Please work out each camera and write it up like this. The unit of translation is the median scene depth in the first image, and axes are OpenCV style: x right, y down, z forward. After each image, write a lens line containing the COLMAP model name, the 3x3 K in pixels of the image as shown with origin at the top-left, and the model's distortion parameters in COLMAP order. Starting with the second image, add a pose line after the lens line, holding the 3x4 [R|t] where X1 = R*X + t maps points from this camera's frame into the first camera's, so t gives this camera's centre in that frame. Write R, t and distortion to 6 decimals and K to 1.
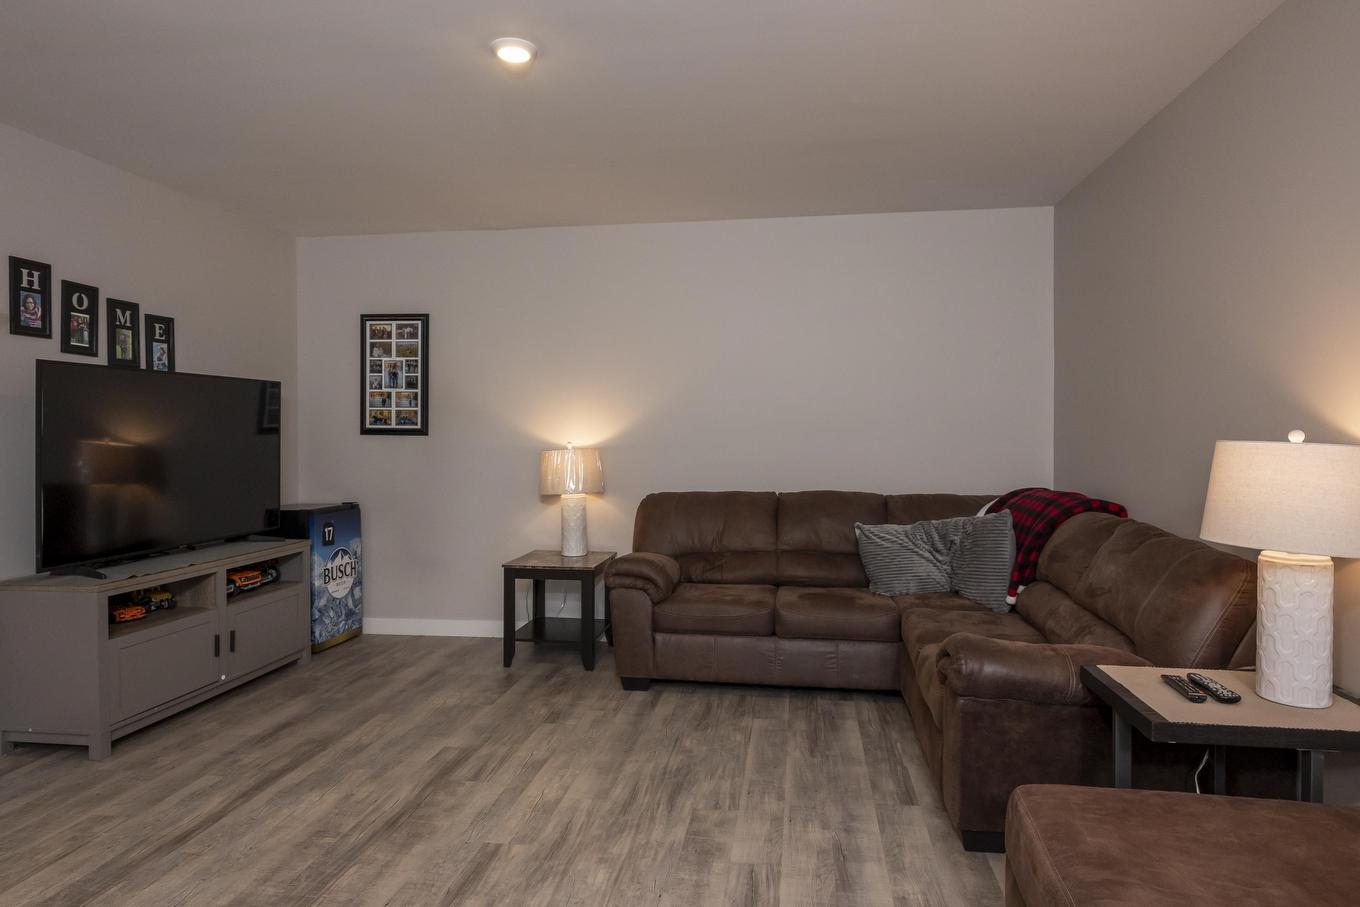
lens RADIAL K [[814.5, 0, 690.5], [0, 814.5, 445.1], [0, 0, 1]] dist [0.006949, -0.001770]
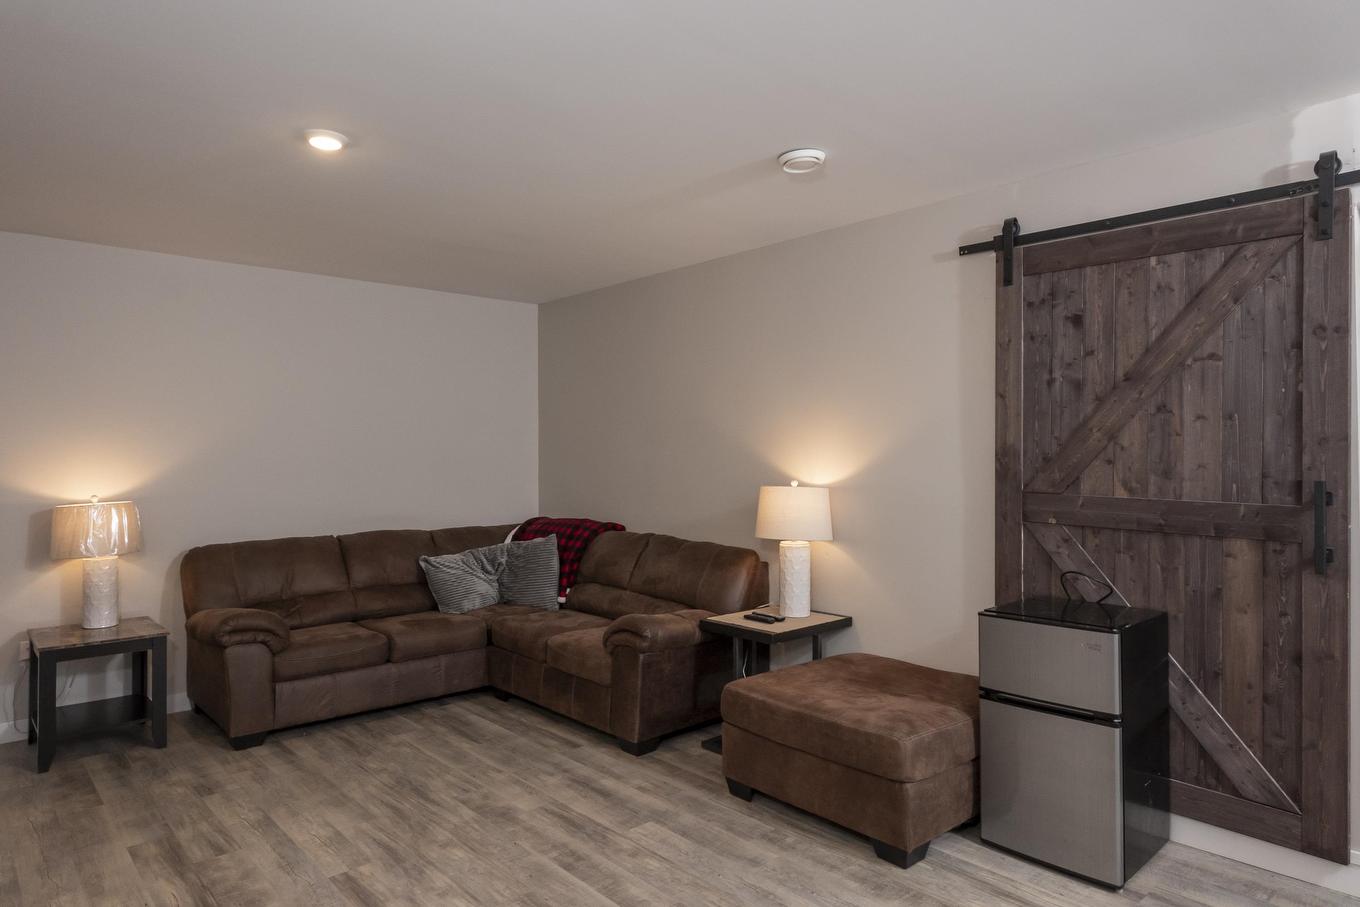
lens RADIAL K [[814.5, 0, 681.8], [0, 814.5, 456.8], [0, 0, 1]] dist [0.006949, -0.001770]
pose [[0.637332, -0.000001, 0.770590, -0.536536], [0.015907, 0.999787, -0.013155, -0.029528], [-0.770426, 0.020642, 0.637196, -0.034308]]
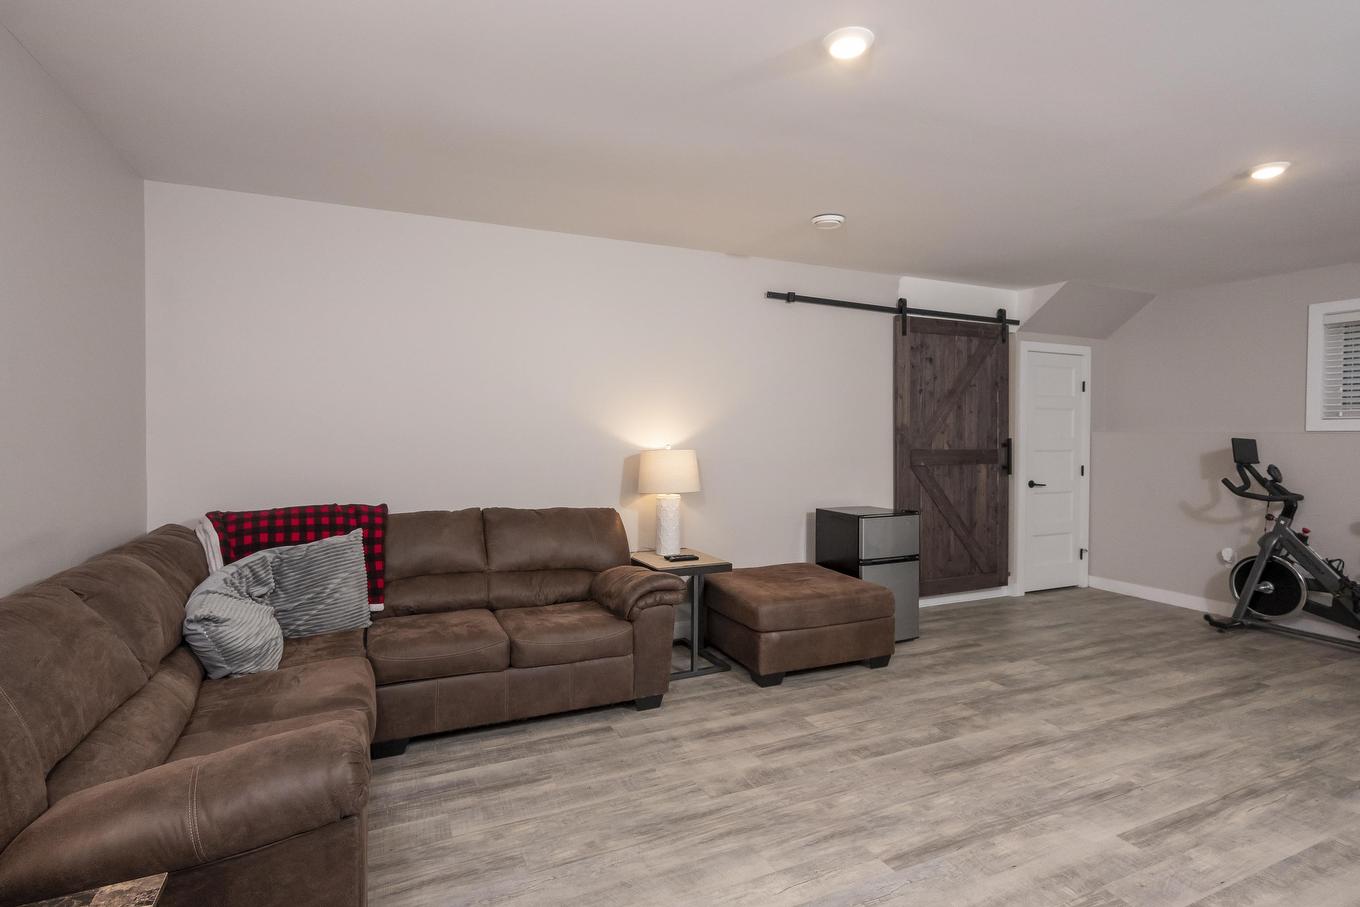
lens RADIAL K [[662.4, 0, 686.4], [0, 662.4, 485.4], [0, 0, 1]] dist [0.009486, -0.000024]
pose [[-0.537946, -0.064835, 0.840482, -0.525557], [0.008027, 0.996599, 0.082015, -0.034480], [-0.842941, 0.050866, -0.535596, 1.115658]]
